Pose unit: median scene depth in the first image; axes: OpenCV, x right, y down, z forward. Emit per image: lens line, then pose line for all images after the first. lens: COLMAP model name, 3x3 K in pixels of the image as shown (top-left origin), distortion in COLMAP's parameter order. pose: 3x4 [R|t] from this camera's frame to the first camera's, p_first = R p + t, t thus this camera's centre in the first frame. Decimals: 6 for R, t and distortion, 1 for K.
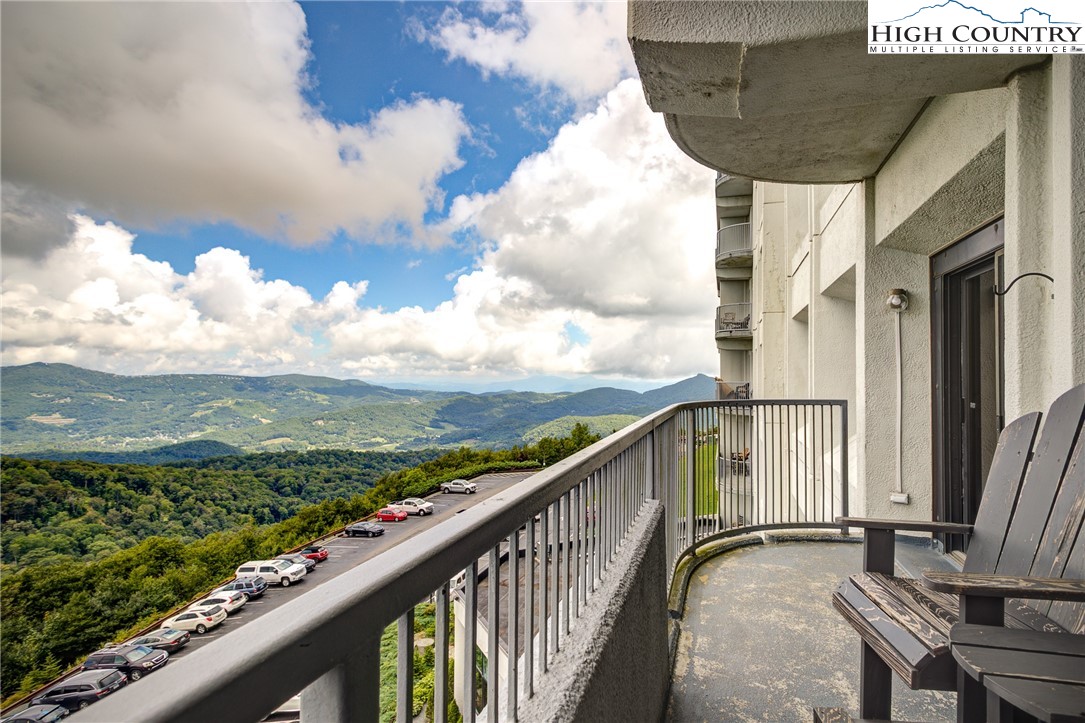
lens RADIAL K [[536.9, 0, 576.0], [0, 536.9, 369.9], [0, 0, 1]] dist [0.011129, 0.002264]
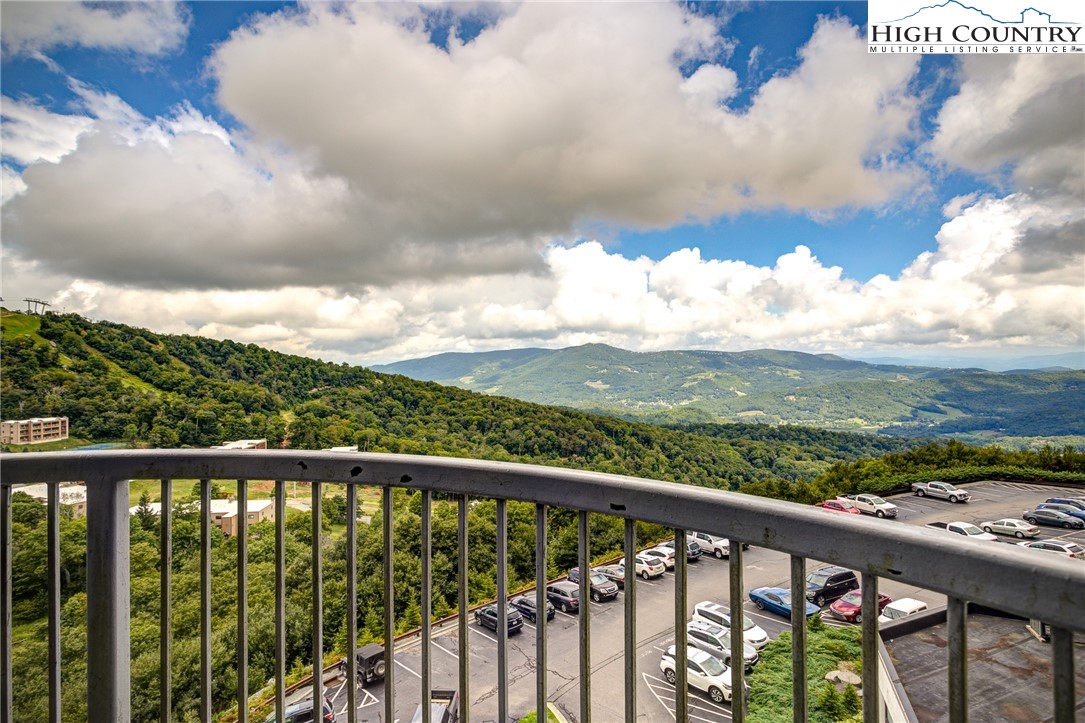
lens RADIAL K [[552.2, 0, 531.6], [0, 552.2, 353.7], [0, 0, 1]] dist [-0.002351, 0.010190]
pose [[0.637643, -0.008164, -0.770289, 0.420387], [0.021525, 0.999742, 0.007222, 0.018107], [0.770031, -0.021185, 0.637654, 0.767945]]
